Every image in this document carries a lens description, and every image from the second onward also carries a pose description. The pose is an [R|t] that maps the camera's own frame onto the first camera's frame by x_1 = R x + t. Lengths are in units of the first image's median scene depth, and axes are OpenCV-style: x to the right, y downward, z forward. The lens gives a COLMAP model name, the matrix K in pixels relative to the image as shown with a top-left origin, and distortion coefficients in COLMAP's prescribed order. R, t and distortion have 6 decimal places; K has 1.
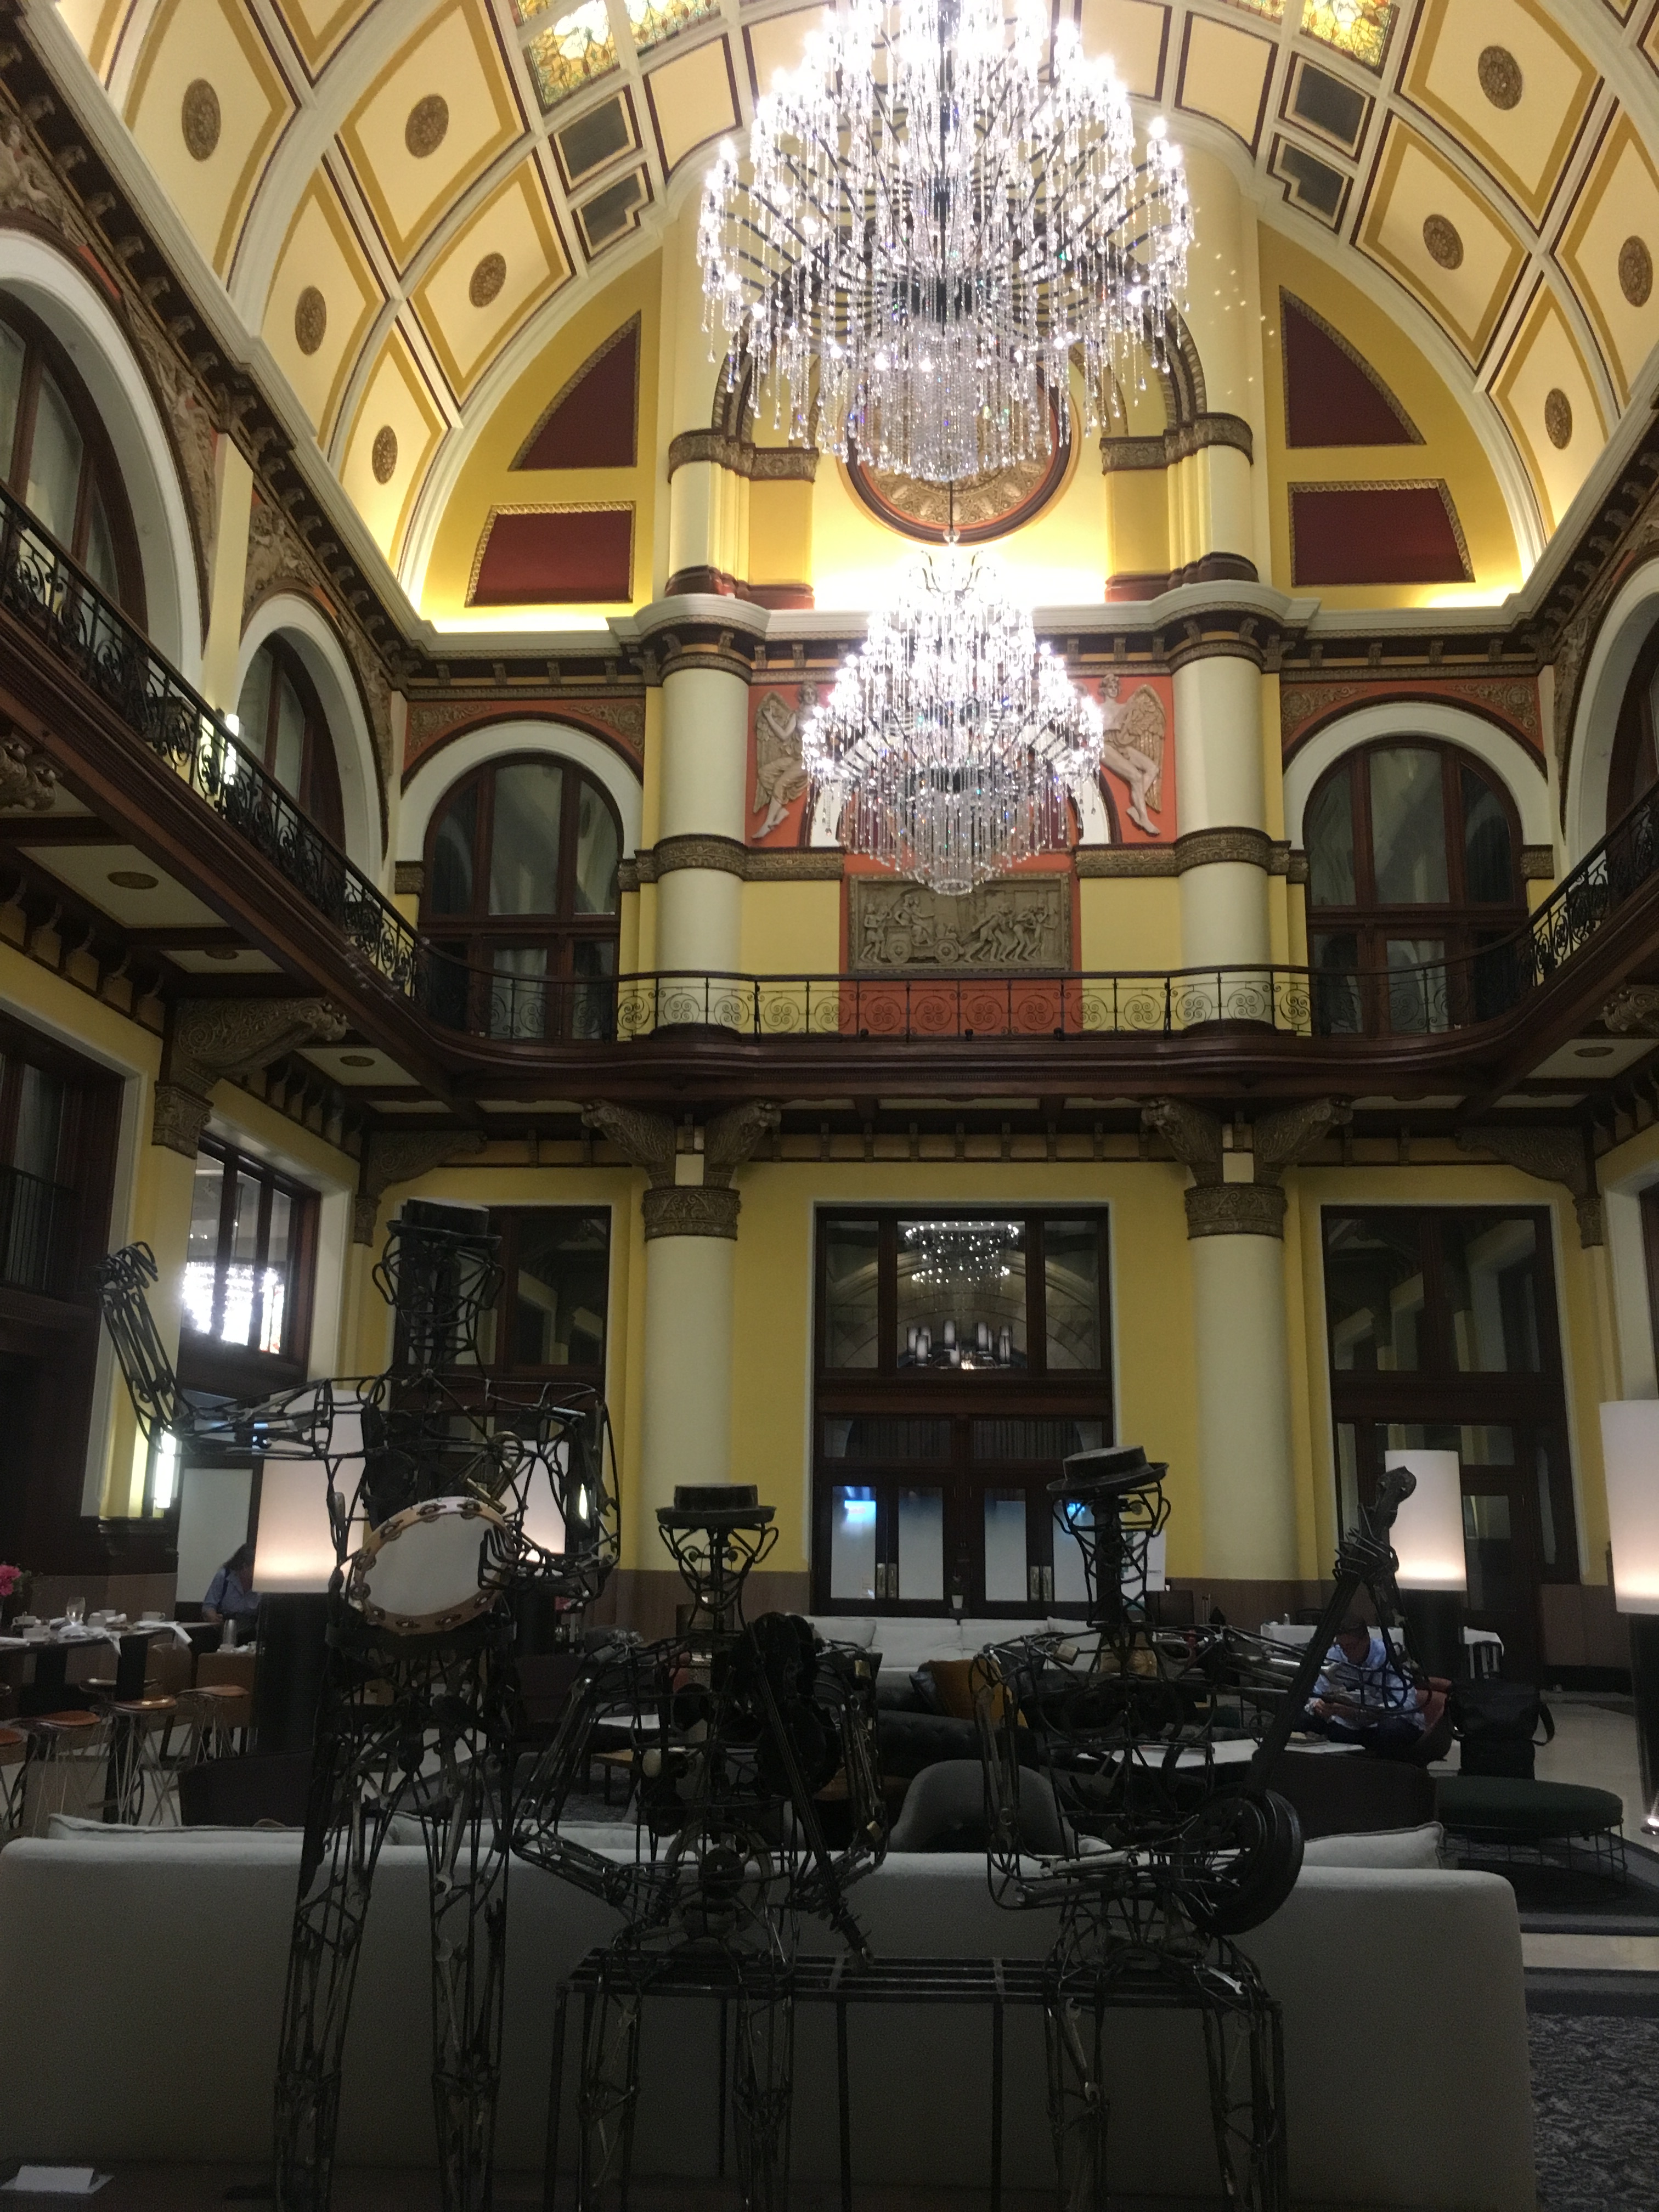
lens RADIAL K [[1893.1, 0, 826.9], [0, 1893.1, 1098.6], [0, 0, 1]] dist [0.078394, -0.091080]
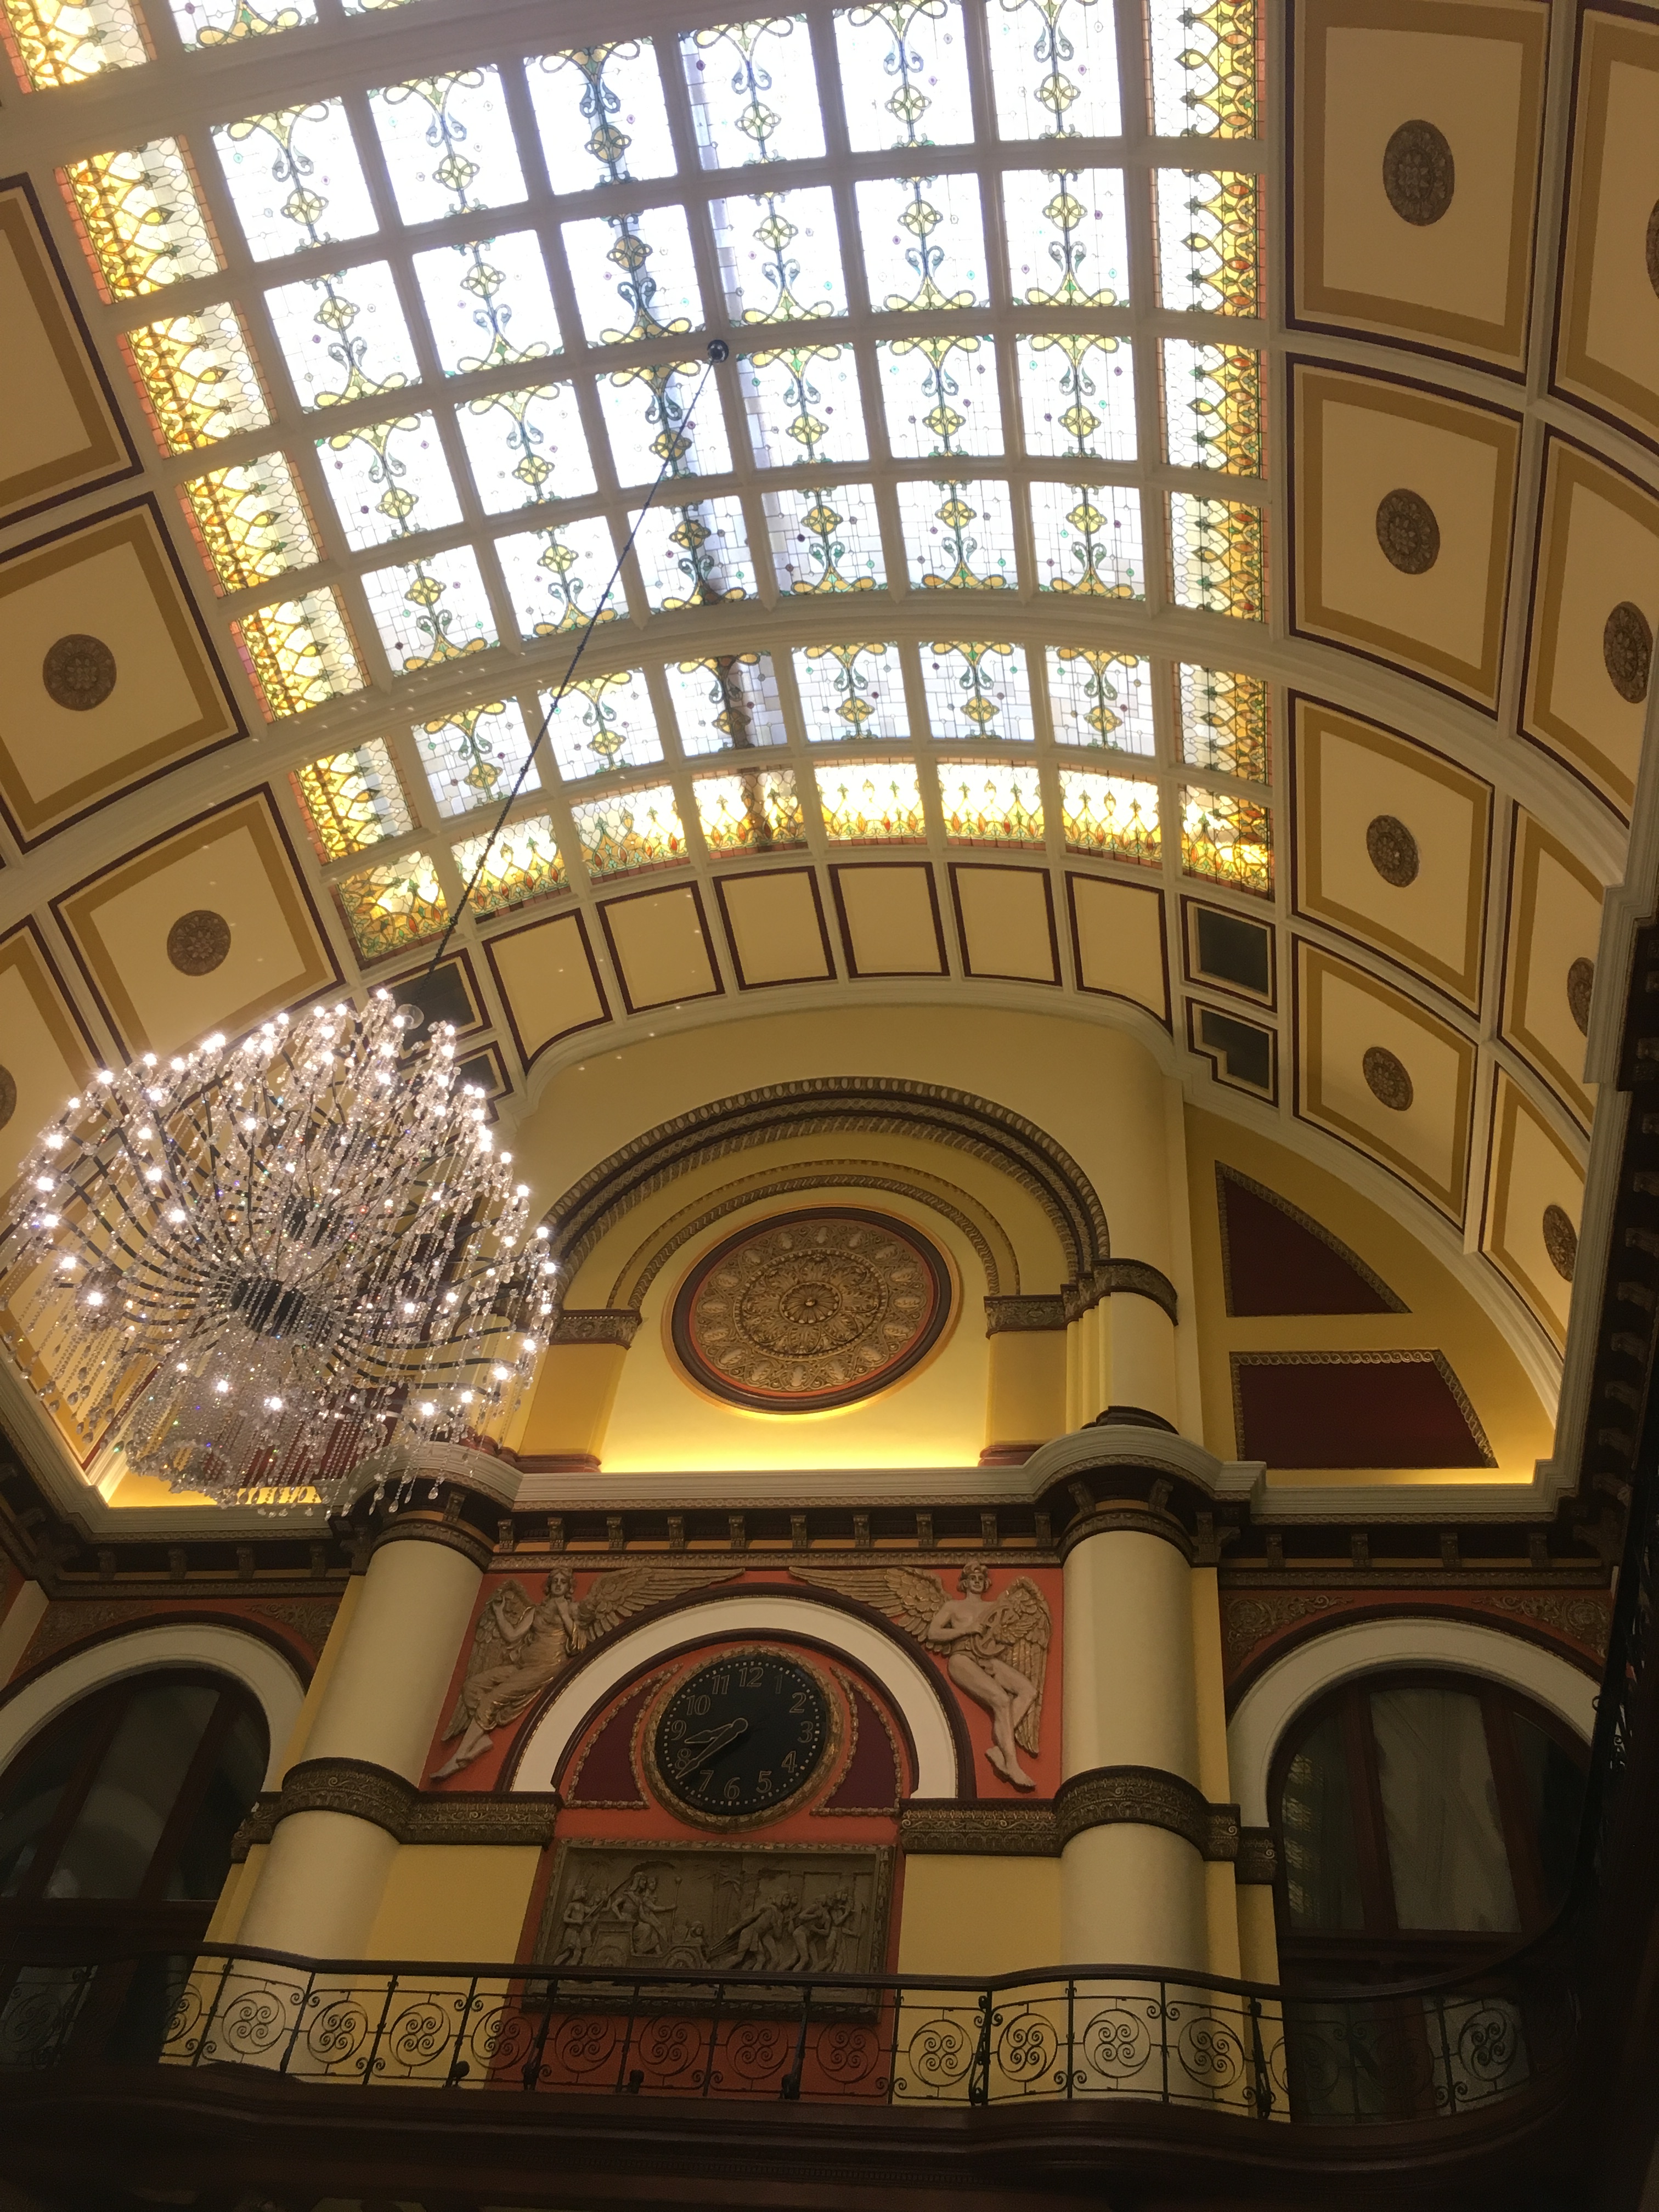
lens RADIAL K [[1830.7, 0, 856.6], [0, 1830.7, 1127.8], [0, 0, 1]] dist [0.052923, -0.076753]
pose [[0.992490, -0.004840, -0.122233, 0.207046], [-0.069755, 0.798452, -0.598003, 0.062401], [0.100491, 0.602039, 0.792118, 0.396521]]
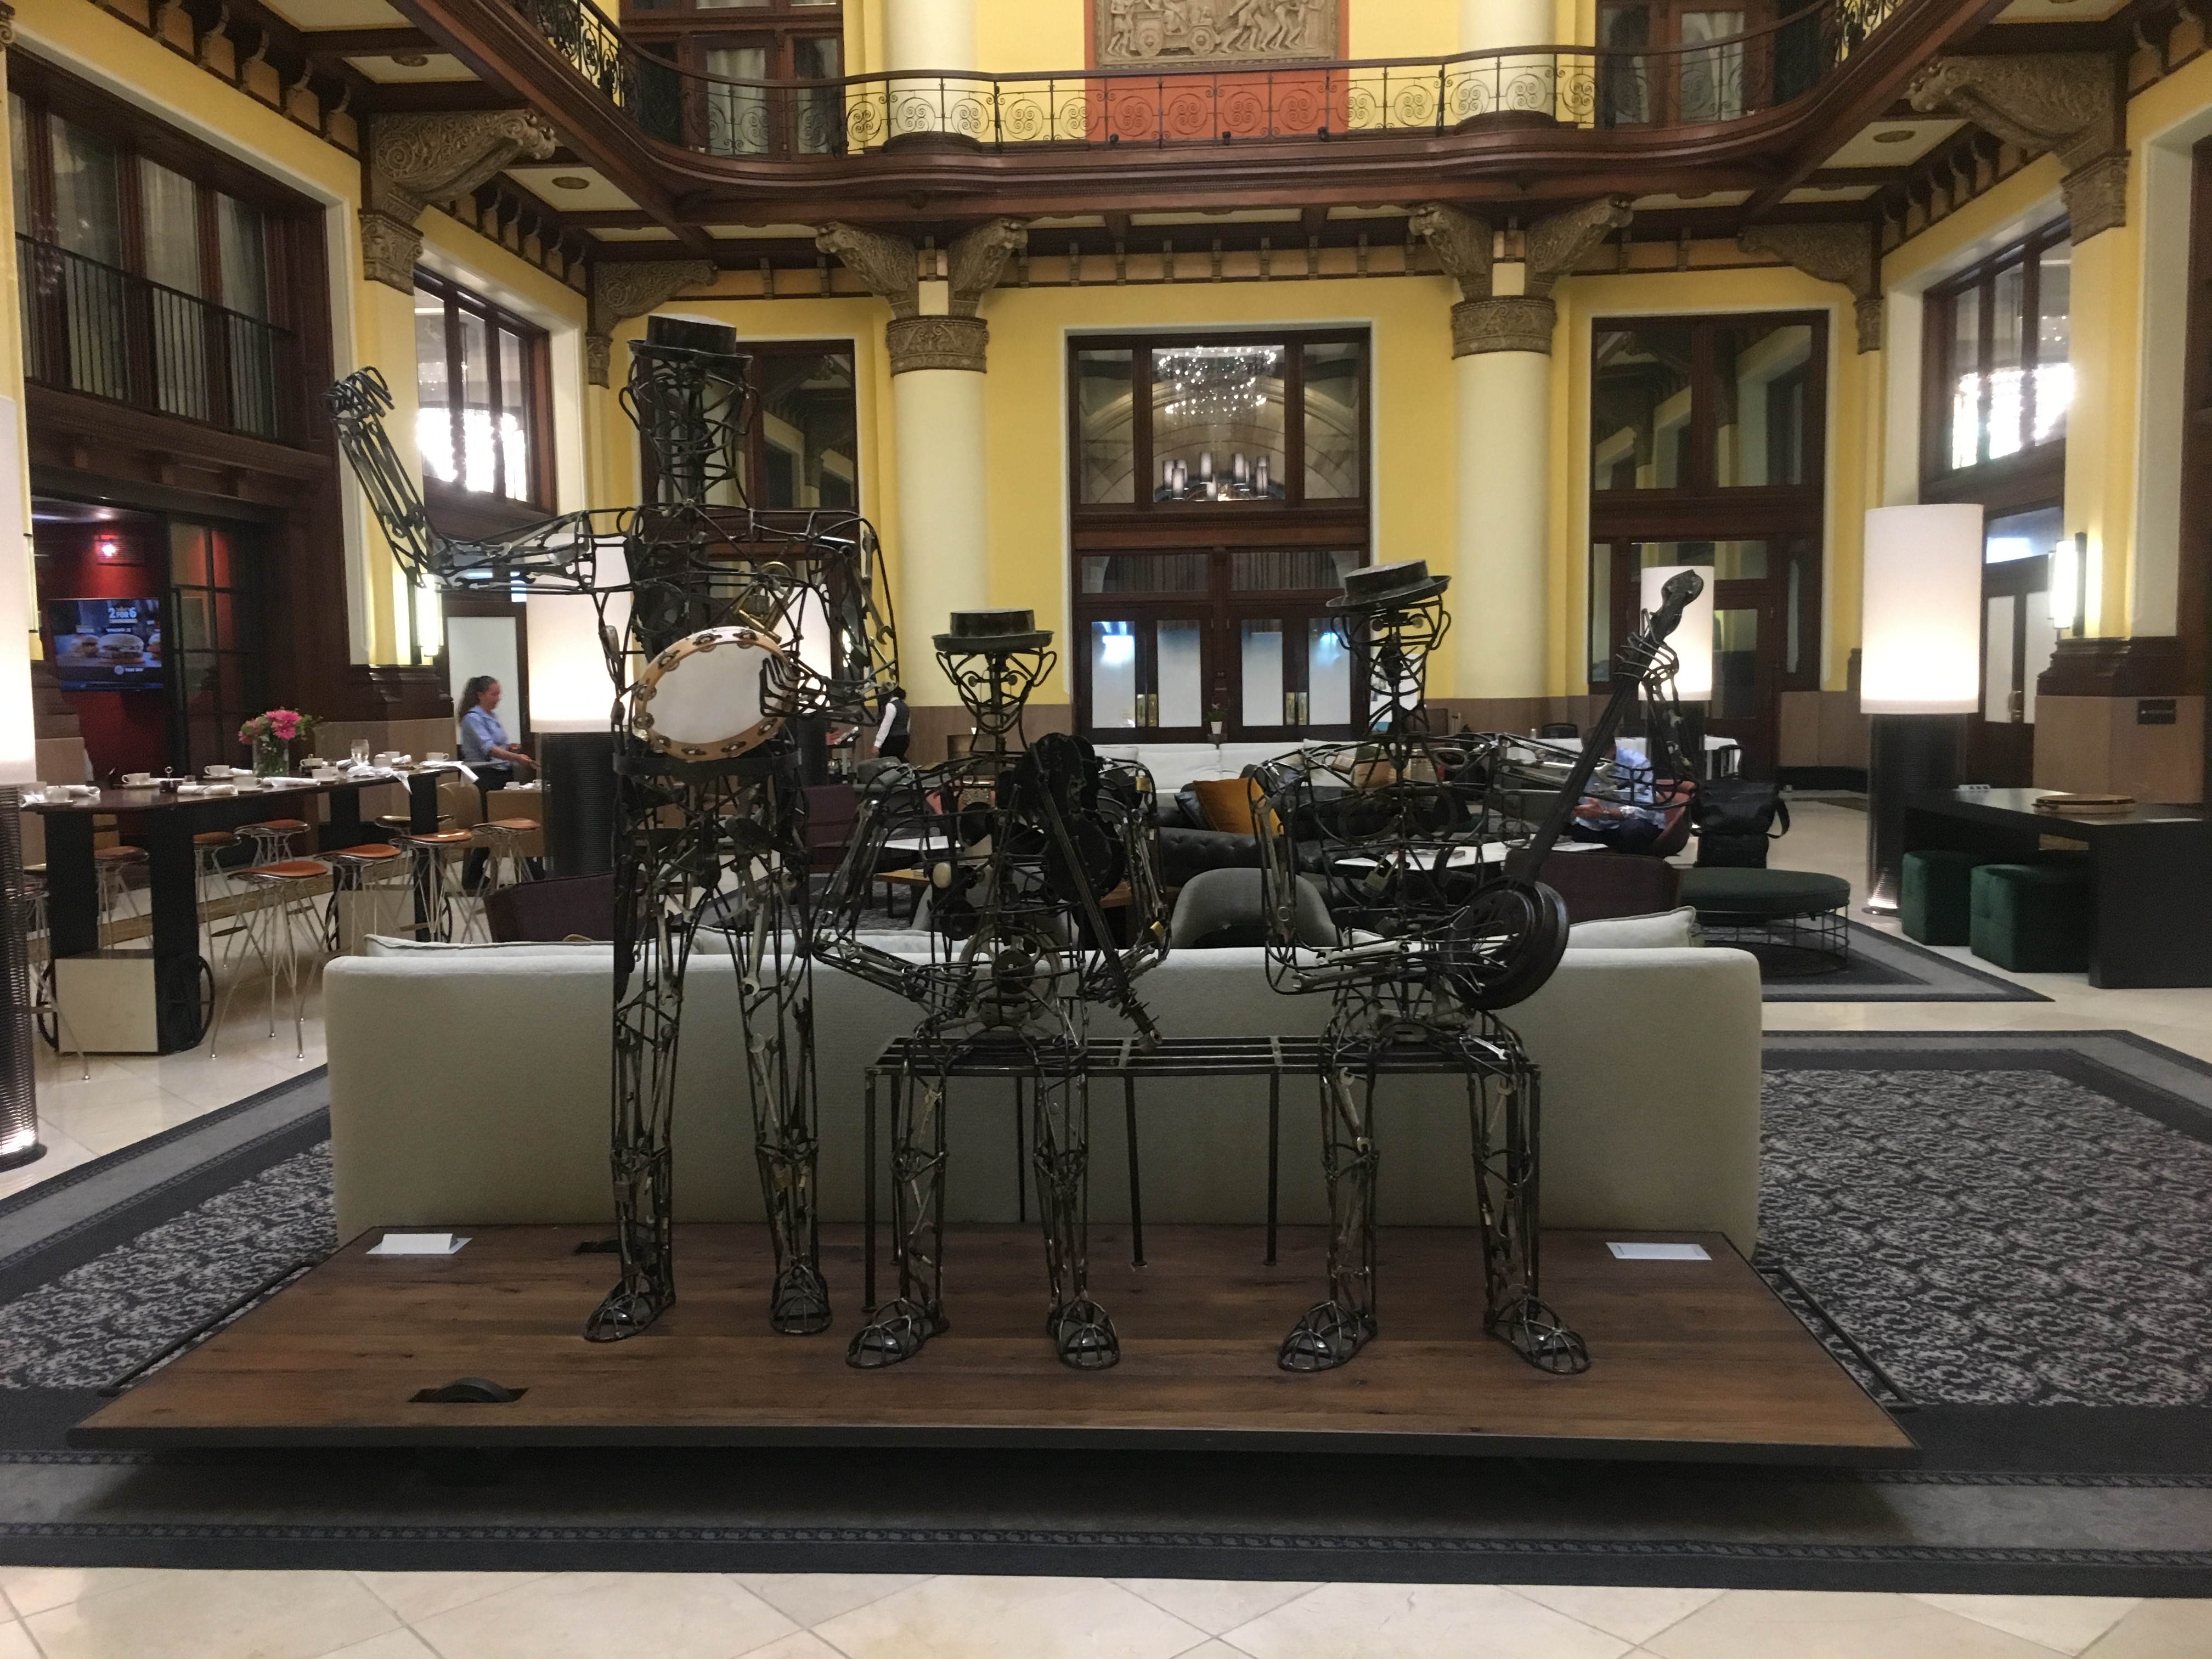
lens RADIAL K [[1893.1, 0, 1096.6], [0, 1893.1, 835.1], [0, 0, 1]] dist [0.078394, -0.091080]
pose [[0.999631, -0.026798, 0.004331, -0.002012], [0.024171, 0.951293, 0.307340, 0.002253], [-0.012356, -0.307122, 0.951590, 0.004599]]
